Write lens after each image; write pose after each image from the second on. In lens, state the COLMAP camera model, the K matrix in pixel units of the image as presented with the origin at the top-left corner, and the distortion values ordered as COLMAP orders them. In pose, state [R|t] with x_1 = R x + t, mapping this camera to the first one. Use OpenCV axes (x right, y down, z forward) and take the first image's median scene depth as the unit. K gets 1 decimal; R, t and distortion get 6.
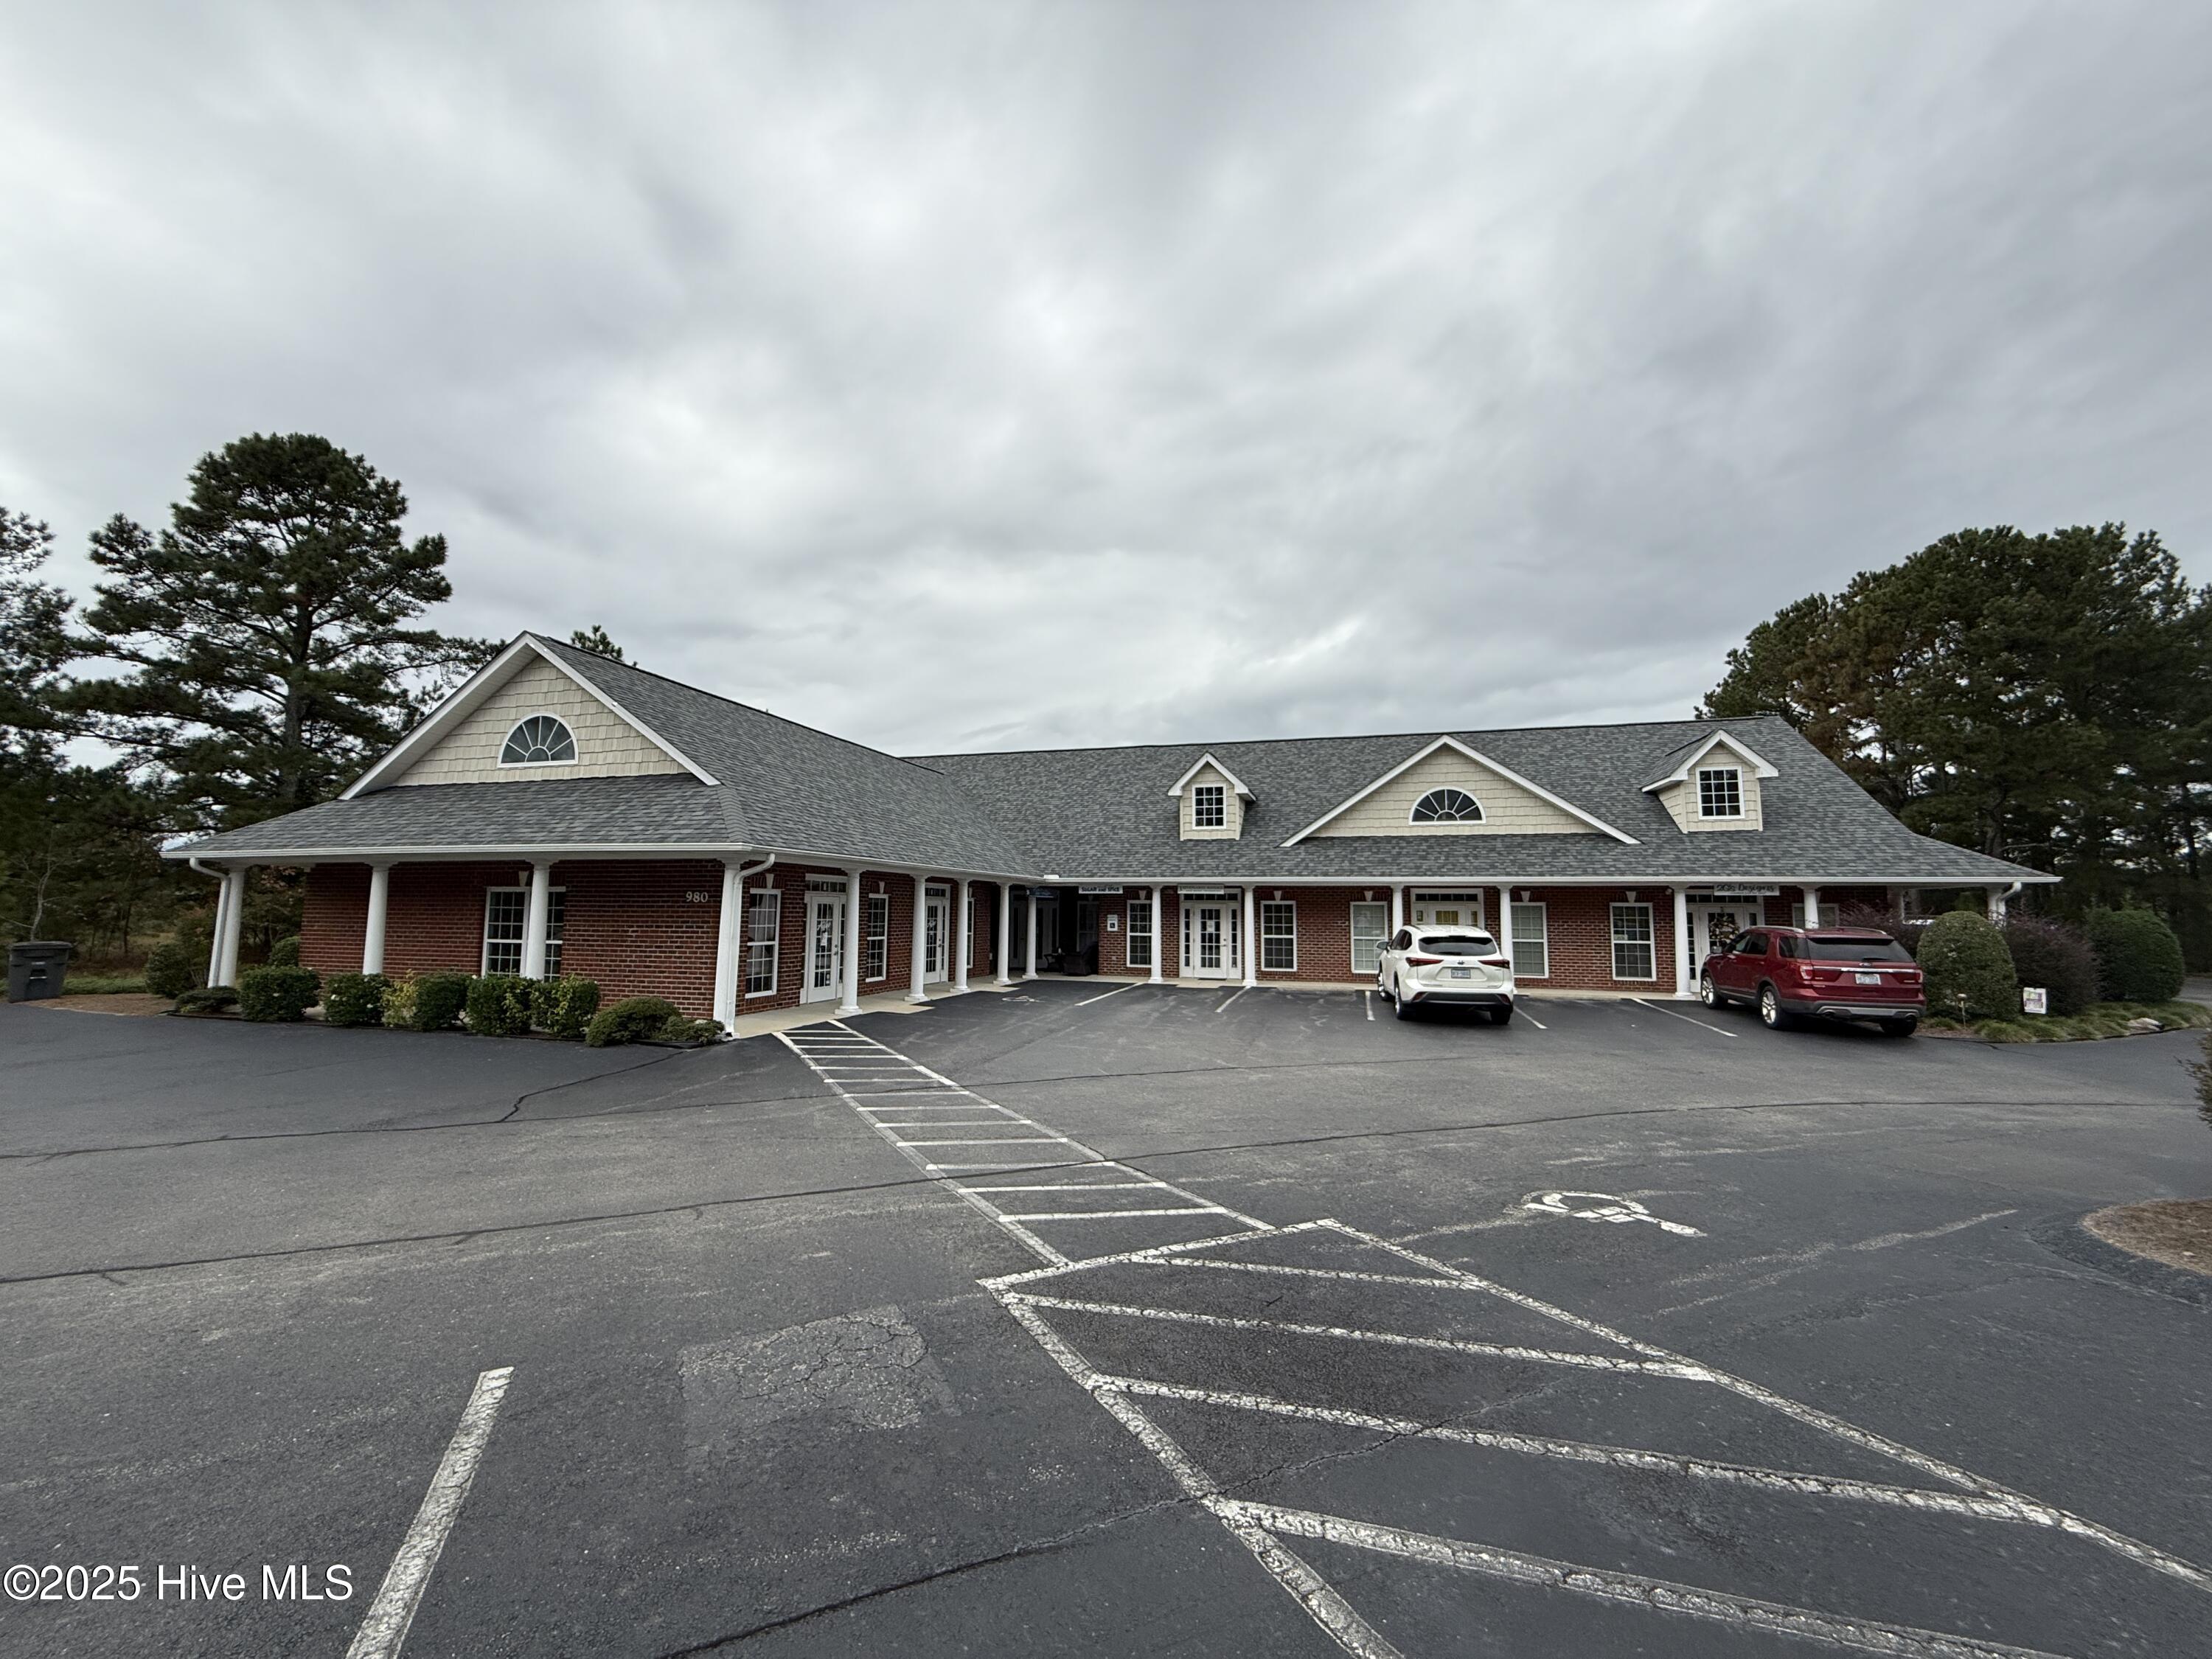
lens RADIAL K [[887.1, 0, 1101.4], [0, 887.1, 821.3], [0, 0, 1]] dist [-0.000098, -0.000394]
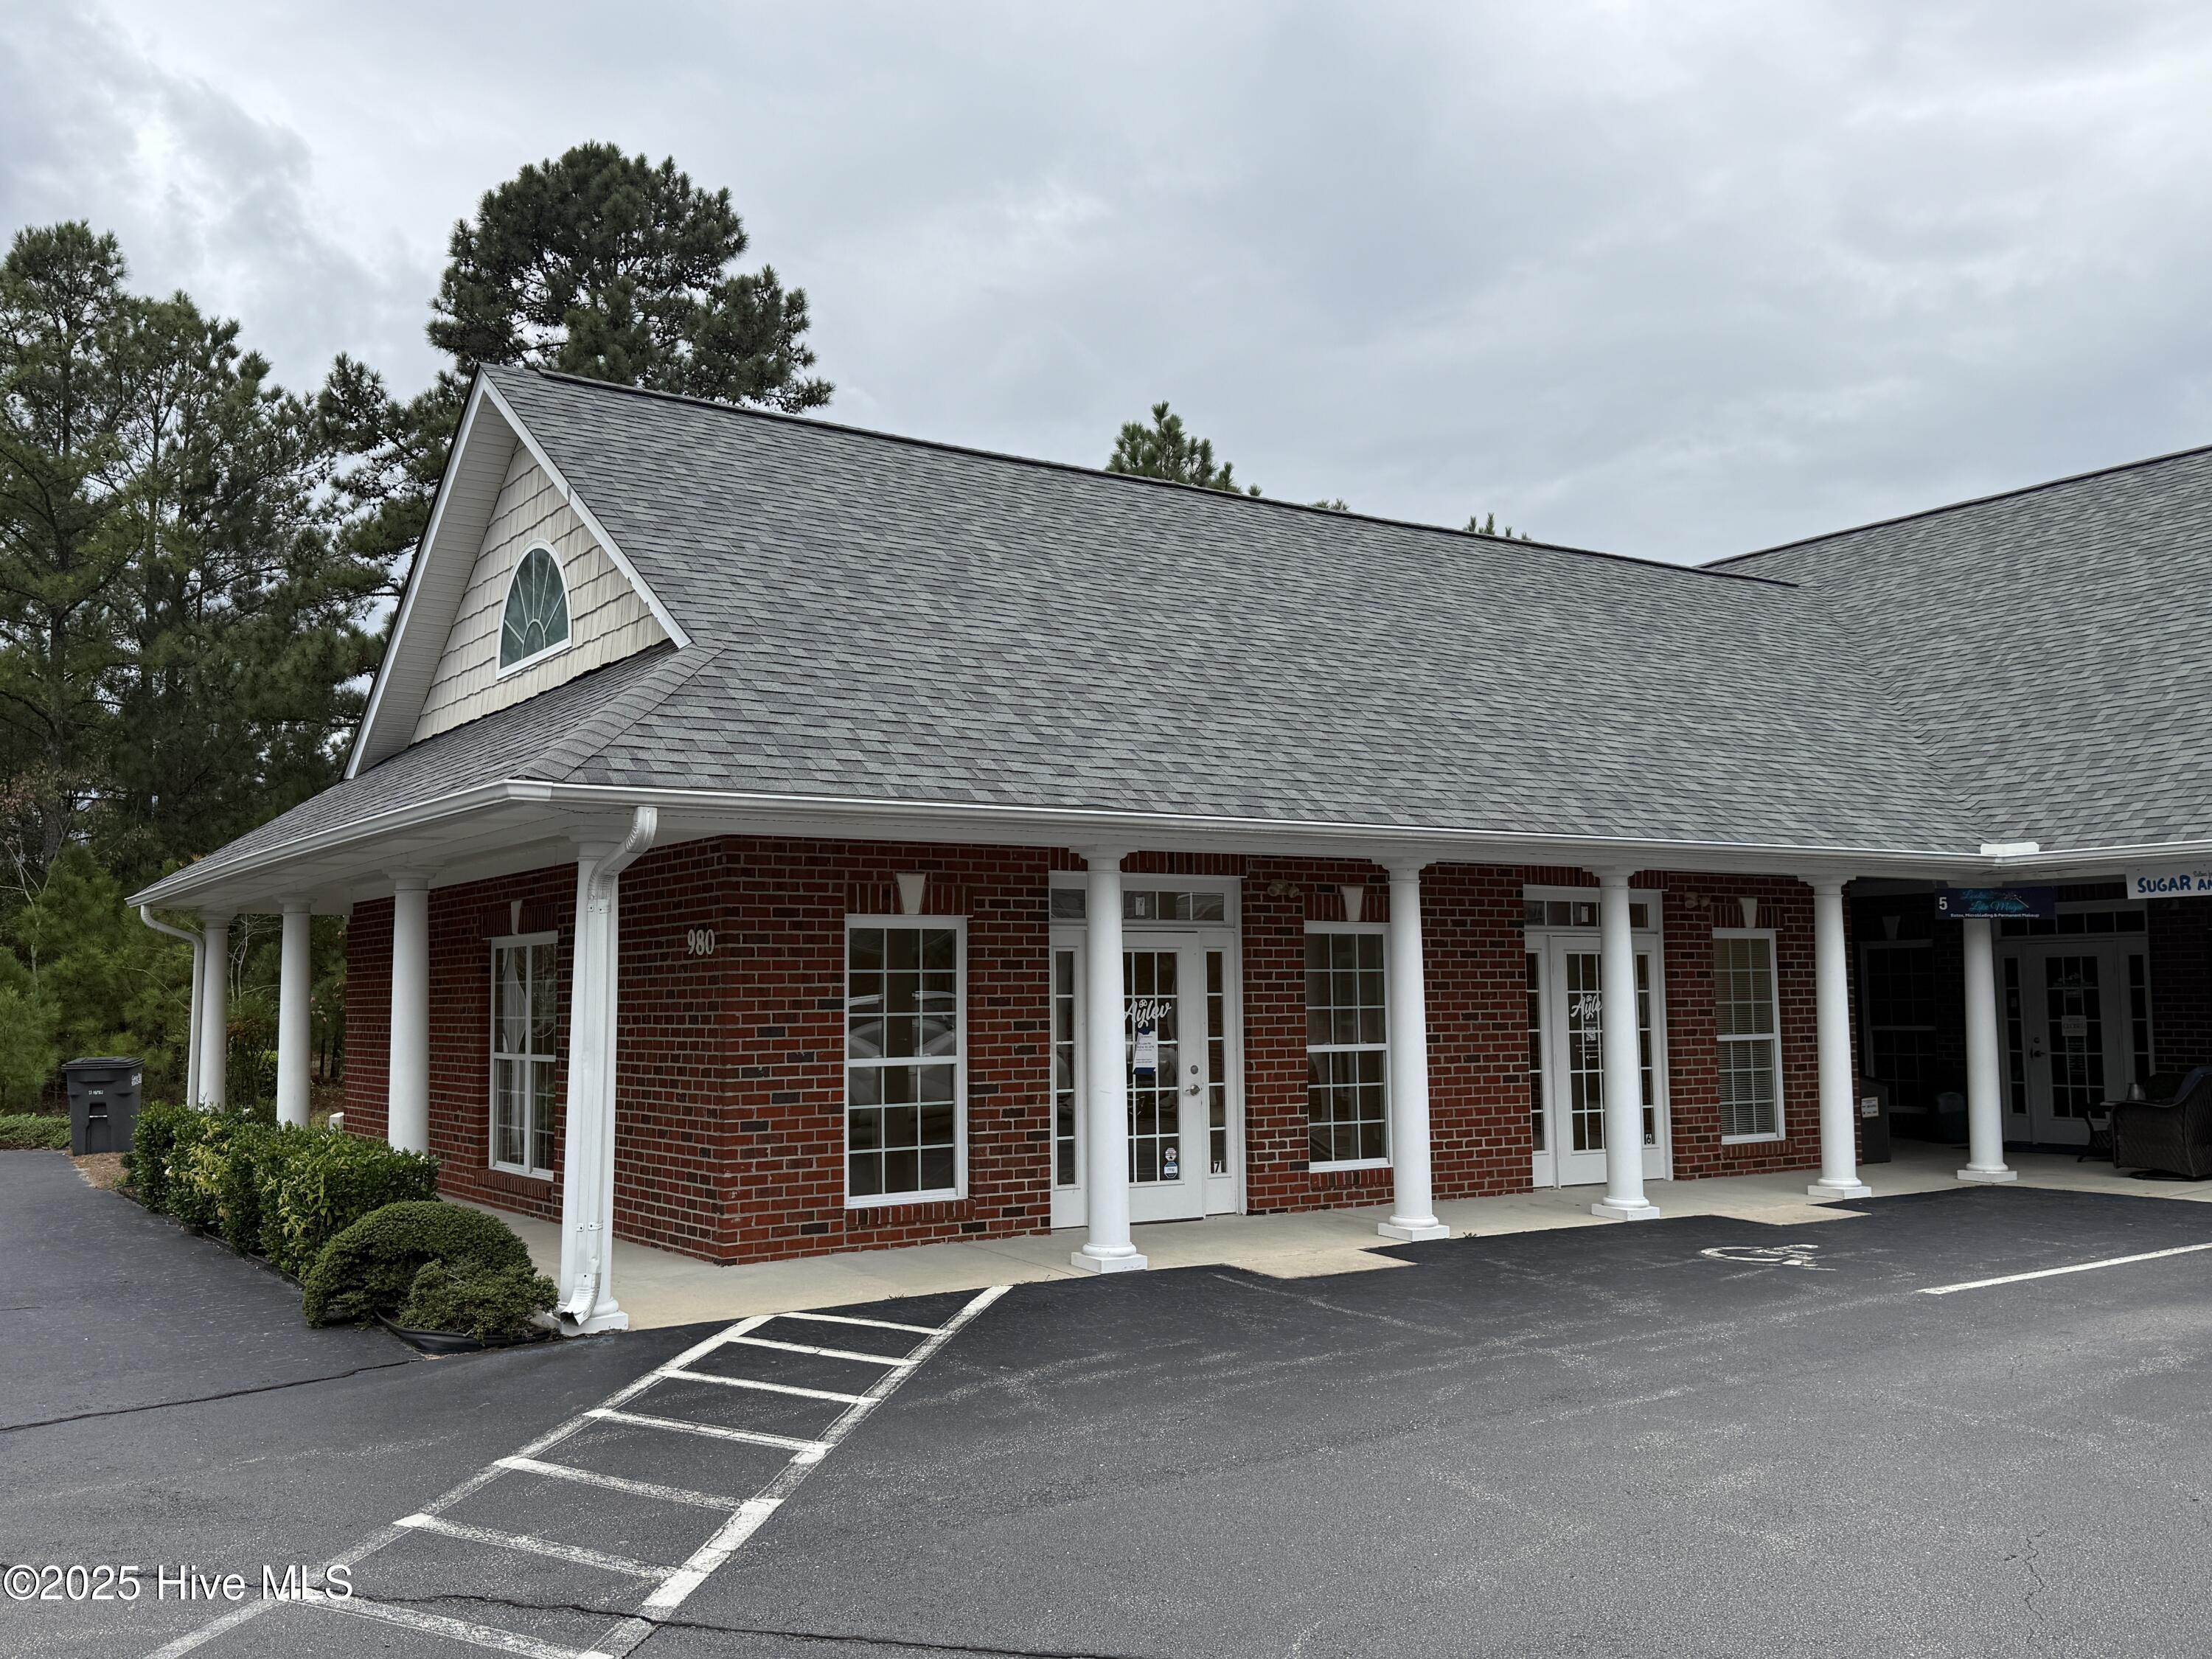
lens RADIAL K [[1950.2, 0, 1094.2], [0, 1950.2, 843.9], [0, 0, 1]] dist [0.145263, -0.283382]
pose [[0.764162, -0.066830, -0.641553, 0.143890], [0.083998, 0.996459, -0.003750, 0.038042], [0.639532, -0.051024, 0.767069, 0.287409]]
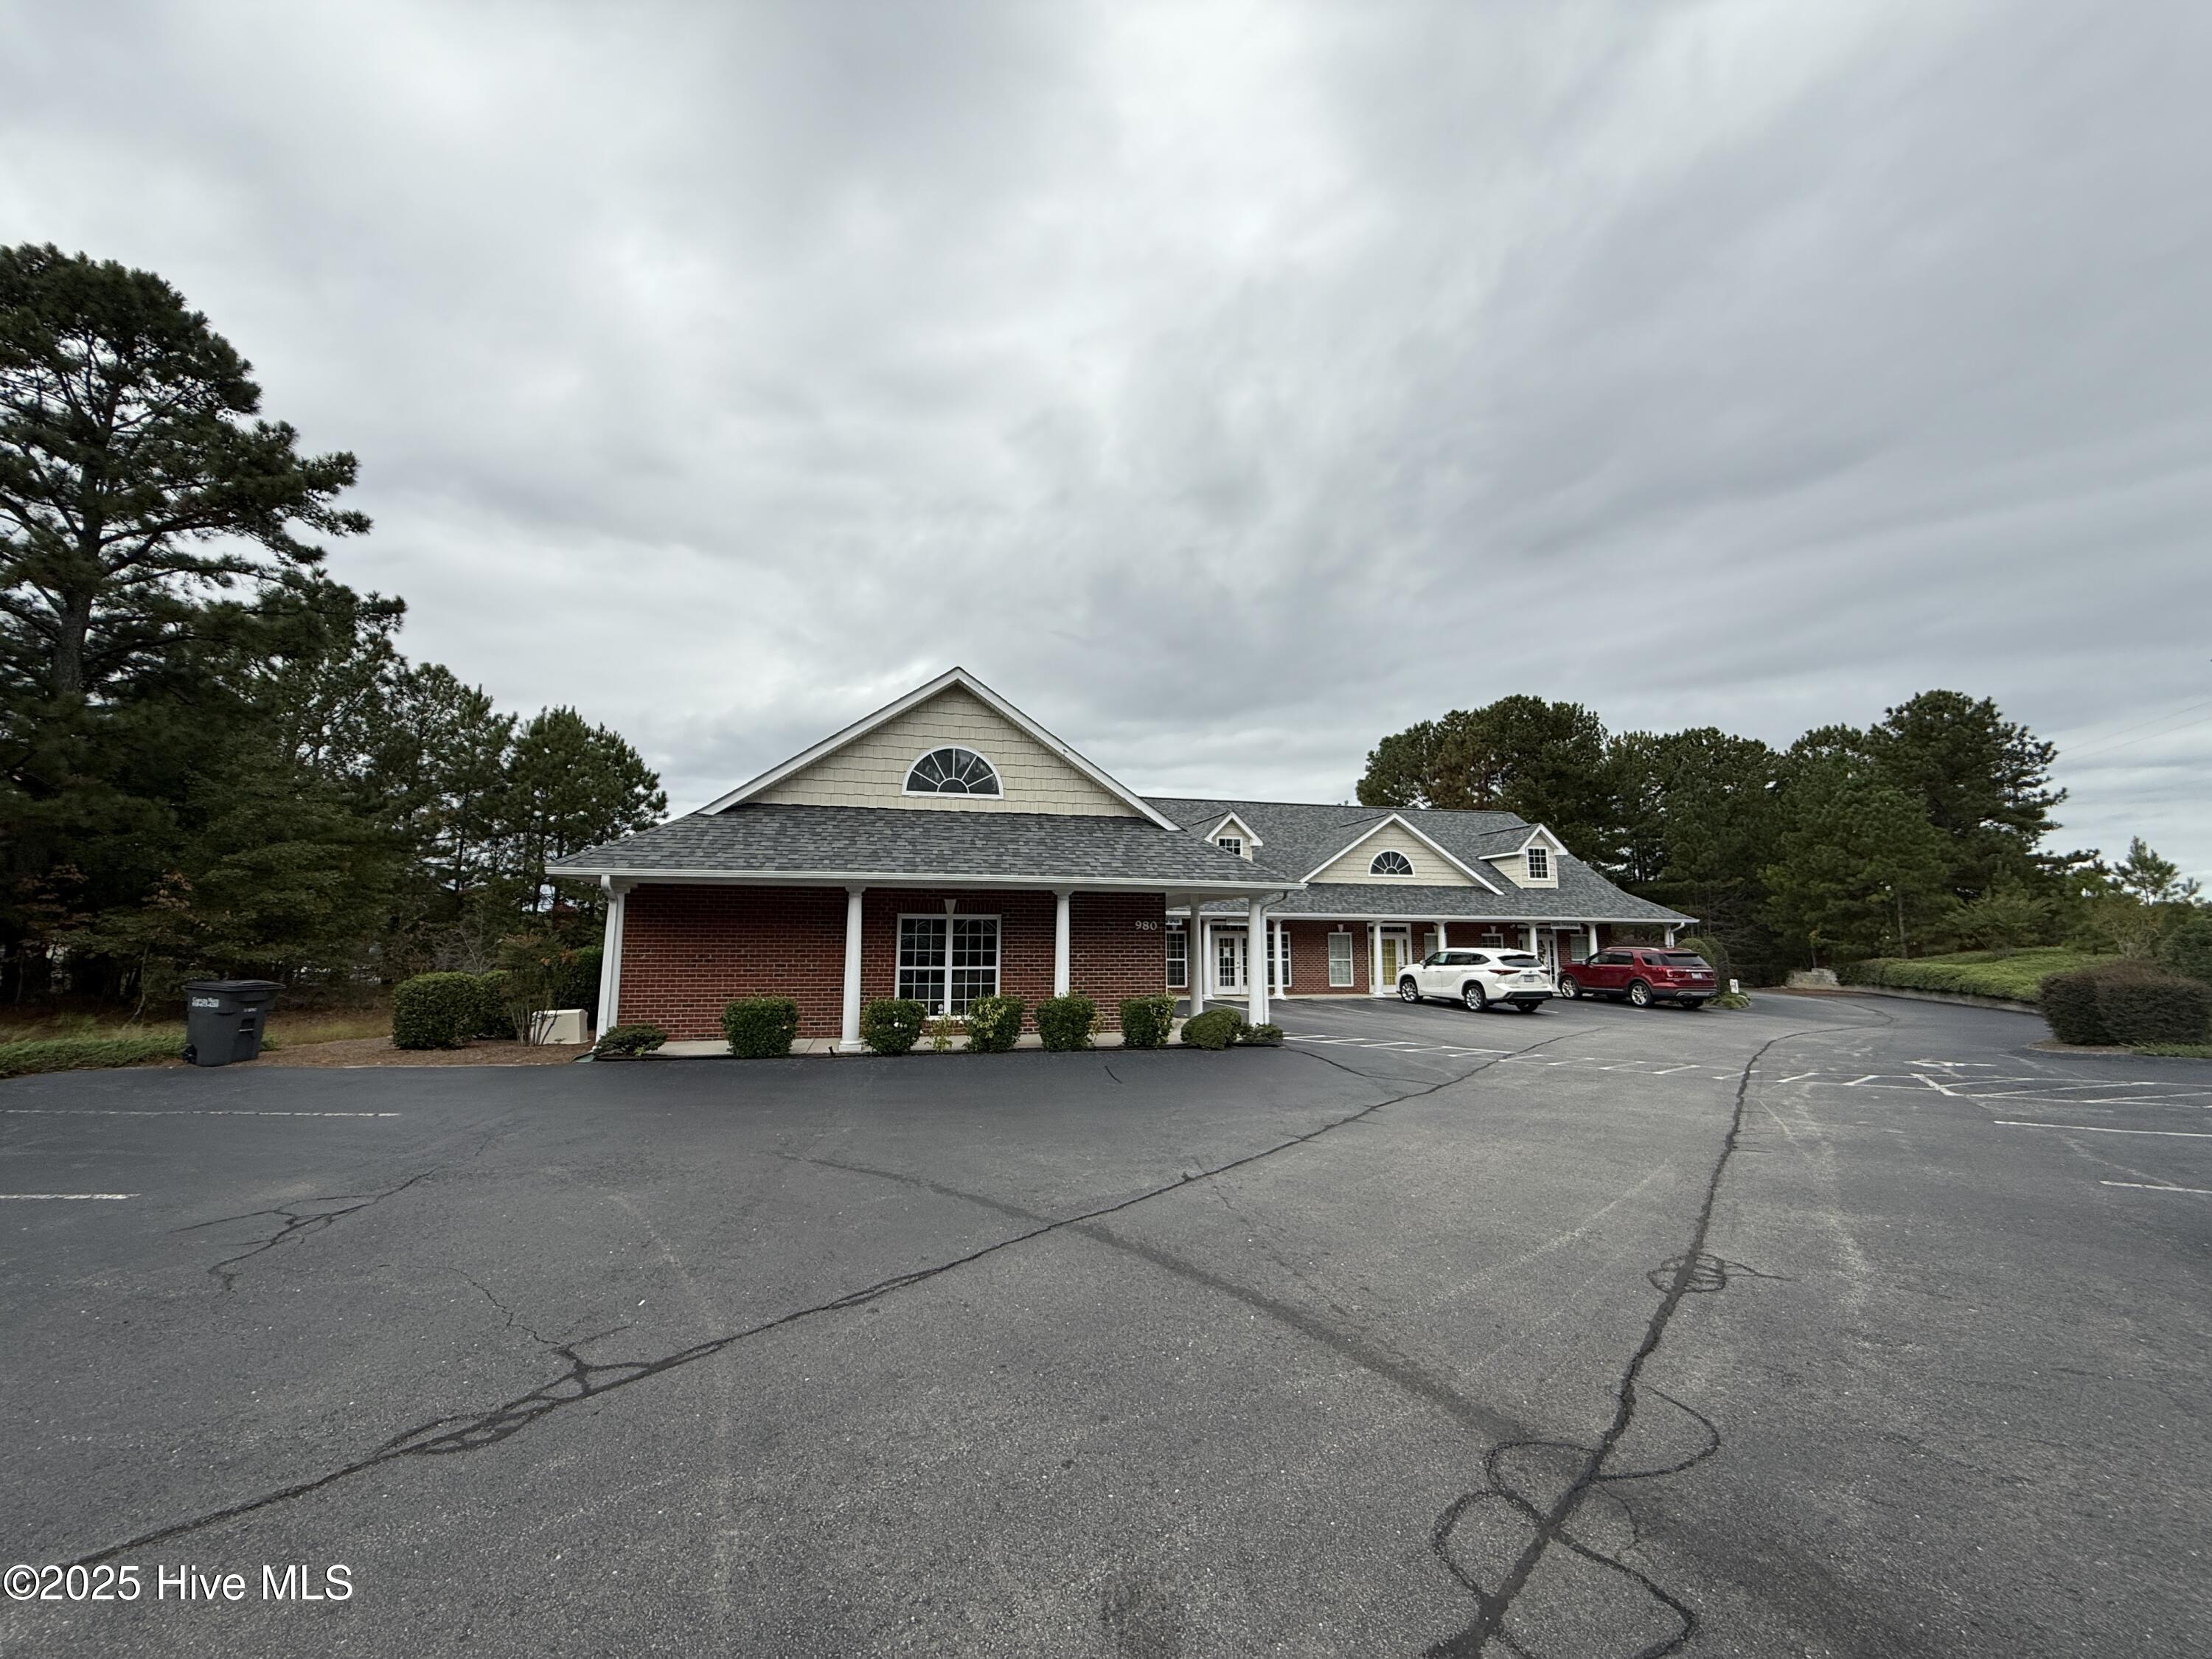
lens RADIAL K [[882.6, 0, 1106.0], [0, 882.6, 829.5], [0, 0, 1]] dist [0.002917, 0.000158]
pose [[0.869125, 0.060379, 0.490893, -0.677510], [-0.046723, 0.998105, -0.040042, 0.005665], [-0.492380, 0.011866, 0.870299, 0.016083]]
